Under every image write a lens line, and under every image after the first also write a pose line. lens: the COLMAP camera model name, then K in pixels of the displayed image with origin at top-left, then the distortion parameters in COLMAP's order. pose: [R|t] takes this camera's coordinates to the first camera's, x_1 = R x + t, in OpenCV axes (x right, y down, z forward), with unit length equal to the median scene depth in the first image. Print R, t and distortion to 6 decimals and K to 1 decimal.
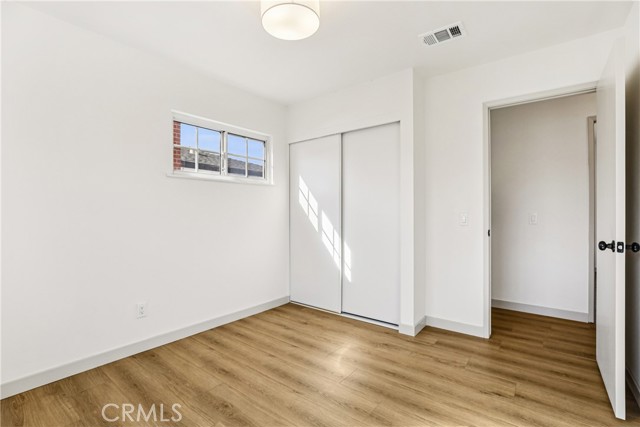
lens RADIAL K [[297.5, 0, 323.2], [0, 297.5, 213.8], [0, 0, 1]] dist [-0.015492, 0.001085]
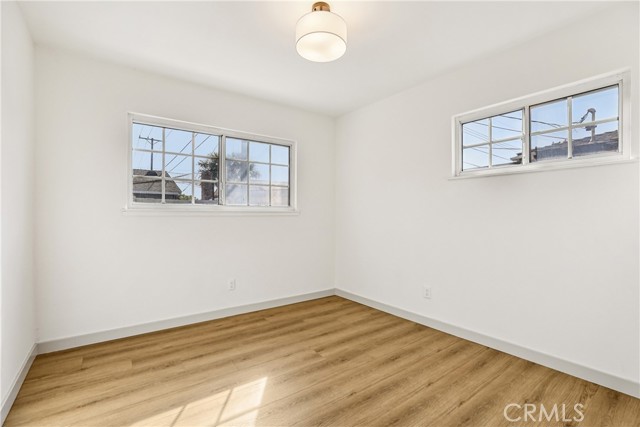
lens RADIAL K [[297.5, 0, 323.2], [0, 297.5, 213.8], [0, 0, 1]] dist [-0.015492, 0.001085]
pose [[-0.263945, 0.005687, -0.964521, 0.692358], [0.000240, 0.999983, 0.005830, -0.008973], [0.964538, 0.001308, -0.263941, 0.902884]]
